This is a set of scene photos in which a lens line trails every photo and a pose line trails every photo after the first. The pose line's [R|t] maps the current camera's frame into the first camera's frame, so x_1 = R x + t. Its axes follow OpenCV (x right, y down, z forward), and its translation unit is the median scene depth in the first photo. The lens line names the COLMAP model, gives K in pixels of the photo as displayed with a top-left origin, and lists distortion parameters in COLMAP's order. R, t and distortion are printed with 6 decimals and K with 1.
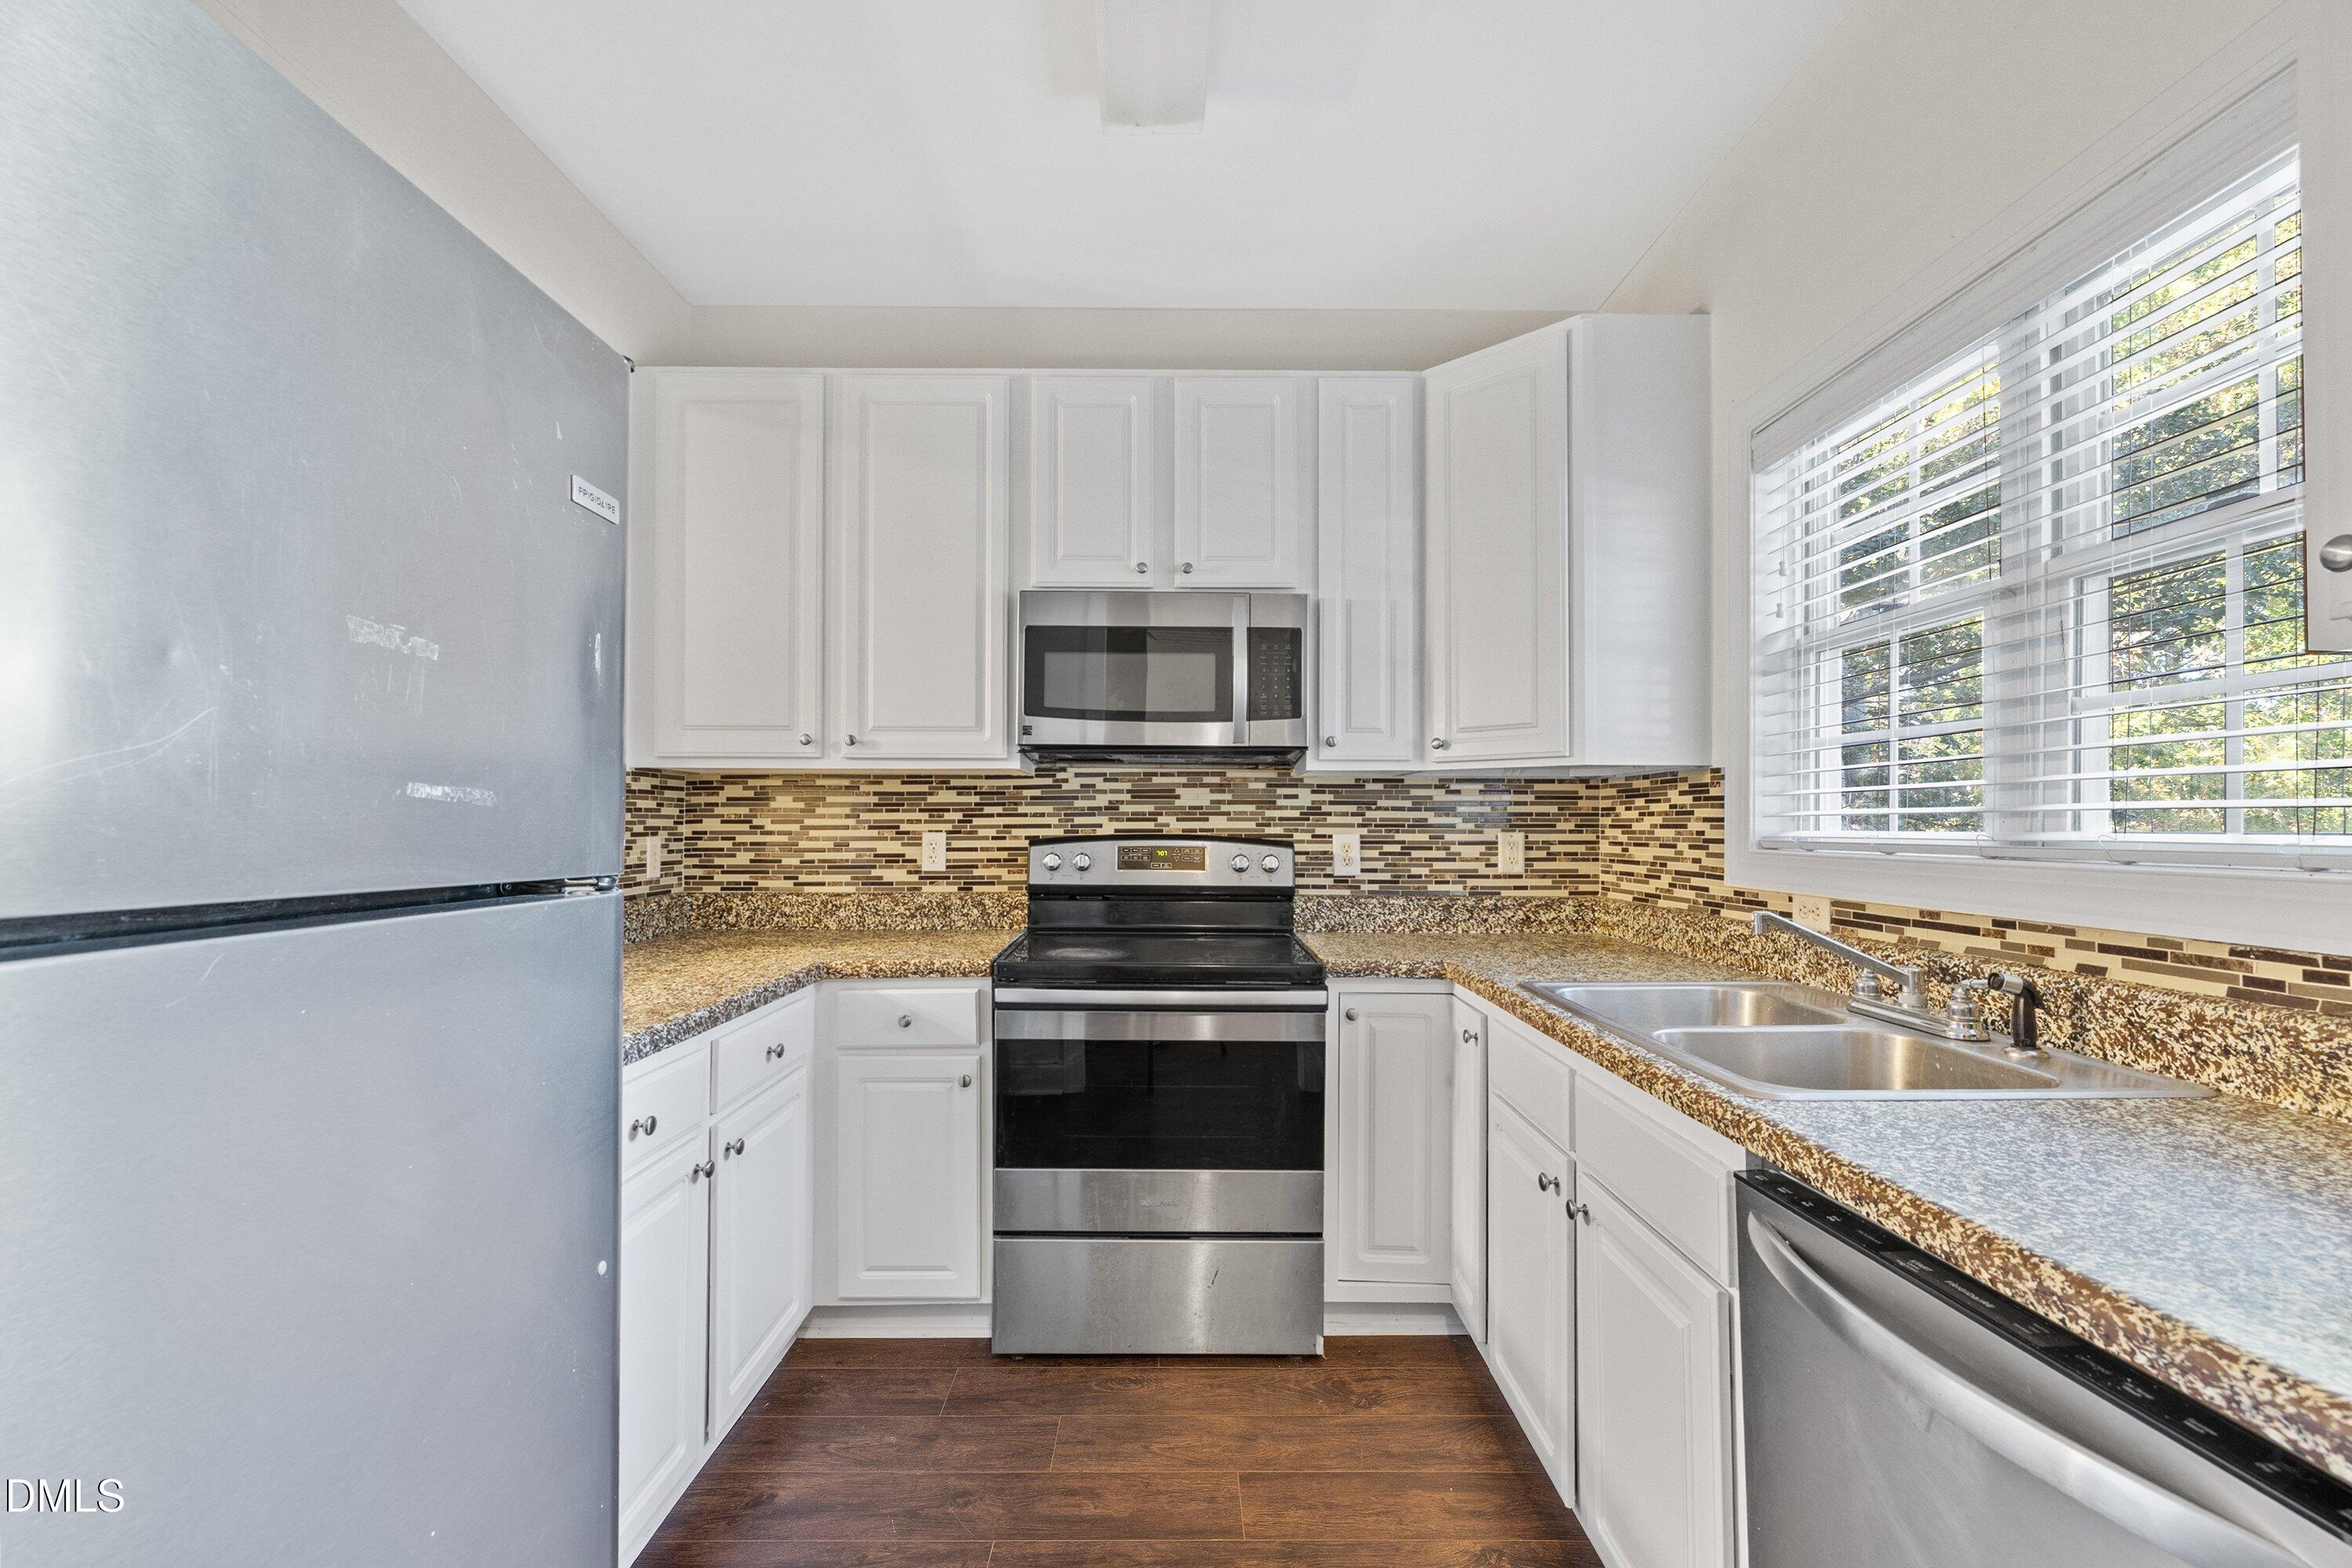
lens RADIAL K [[989.6, 0, 1169.8], [0, 989.6, 829.0], [0, 0, 1]] dist [0.003562, -0.001402]
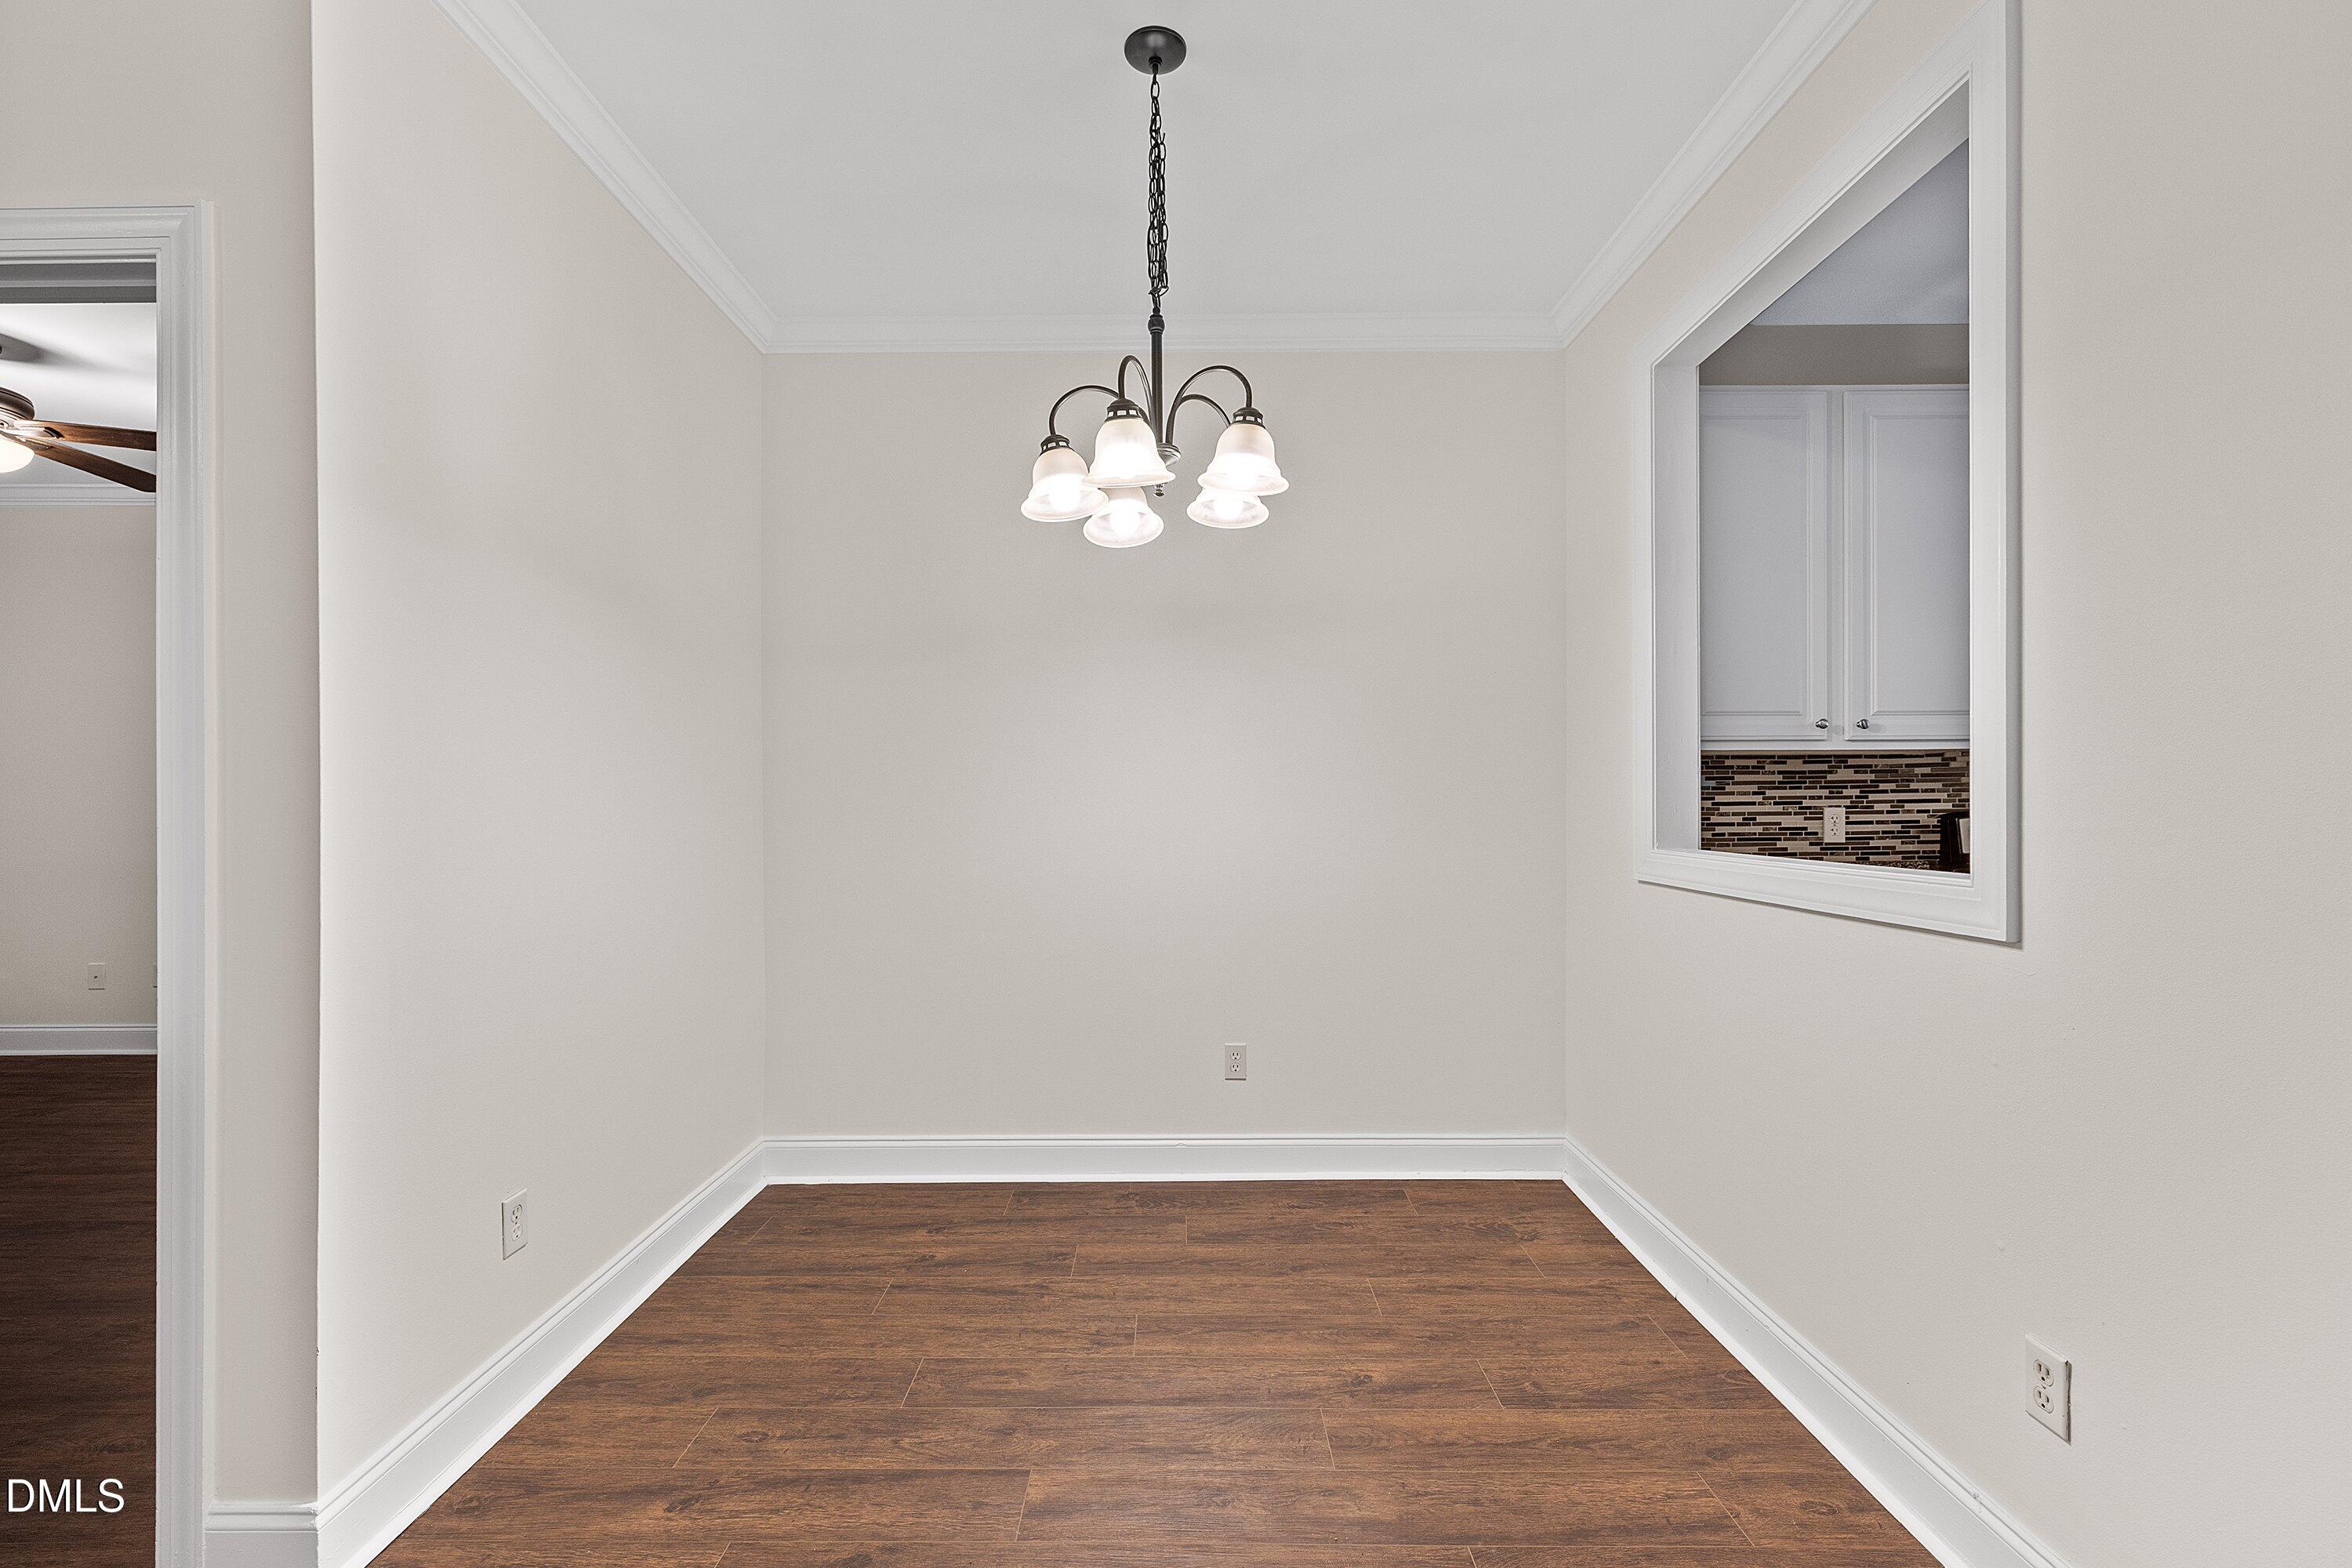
lens RADIAL K [[989.6, 0, 1228.3], [0, 989.6, 804.9], [0, 0, 1]] dist [0.003562, -0.001402]
pose [[0.999964, -0.008406, 0.001352, -1.030878], [0.008446, 0.999417, -0.033080, 0.035504], [-0.001074, 0.033090, 0.999452, -0.113126]]
